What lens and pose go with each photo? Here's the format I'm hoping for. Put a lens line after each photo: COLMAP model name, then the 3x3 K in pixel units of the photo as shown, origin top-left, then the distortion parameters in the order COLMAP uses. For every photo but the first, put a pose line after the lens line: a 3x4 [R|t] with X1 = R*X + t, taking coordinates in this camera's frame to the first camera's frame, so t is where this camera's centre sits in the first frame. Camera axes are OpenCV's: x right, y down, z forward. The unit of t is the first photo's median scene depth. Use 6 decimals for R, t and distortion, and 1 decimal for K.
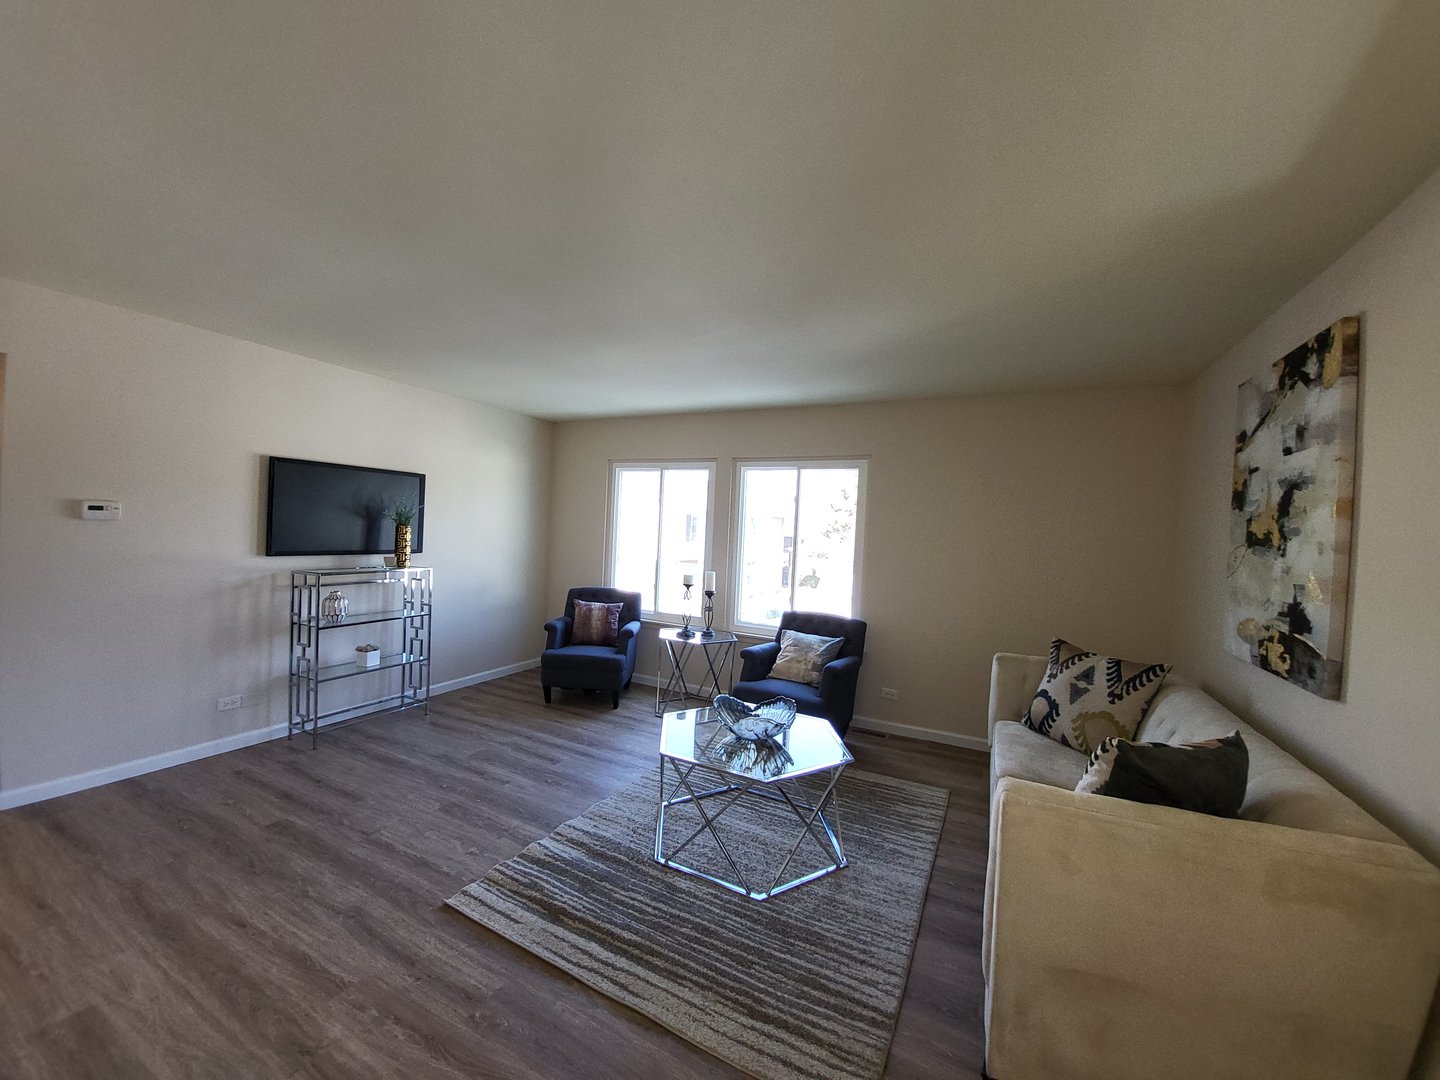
lens RADIAL K [[554.1, 0, 689.6], [0, 554.1, 534.9], [0, 0, 1]] dist [-0.005952, -0.001037]
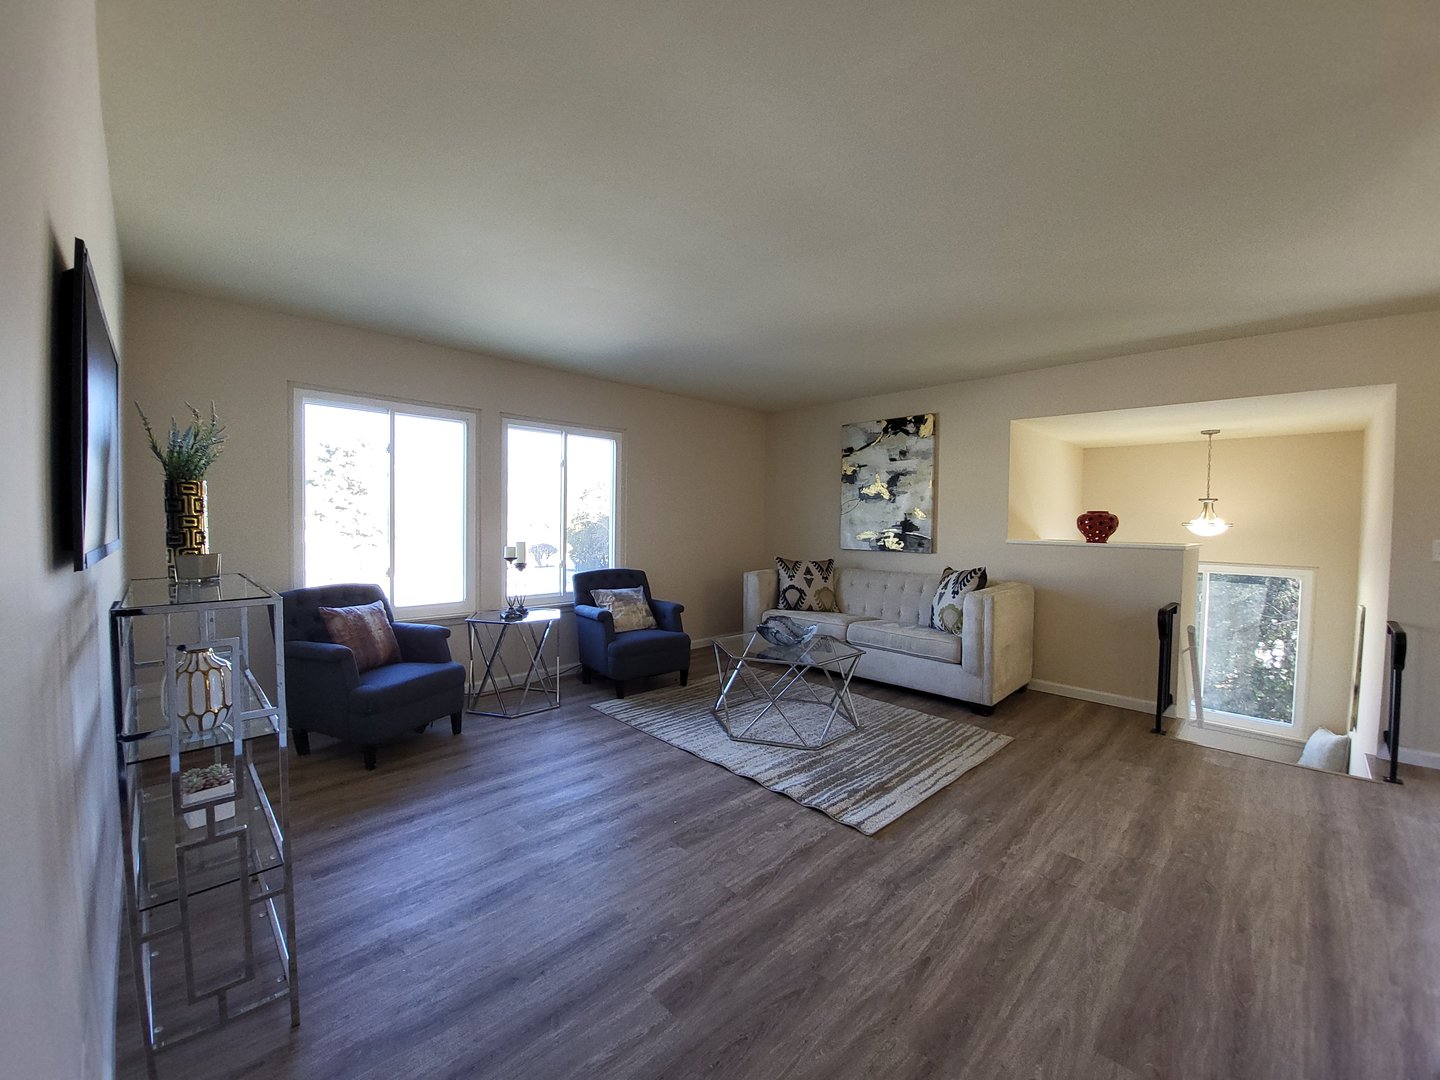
lens RADIAL K [[554.1, 0, 699.1], [0, 554.1, 545.0], [0, 0, 1]] dist [-0.005952, -0.001037]
pose [[0.332934, -0.077512, 0.939759, -1.481329], [0.017959, 0.996956, 0.075868, 0.022520], [-0.942779, -0.008382, 0.333313, 0.943659]]
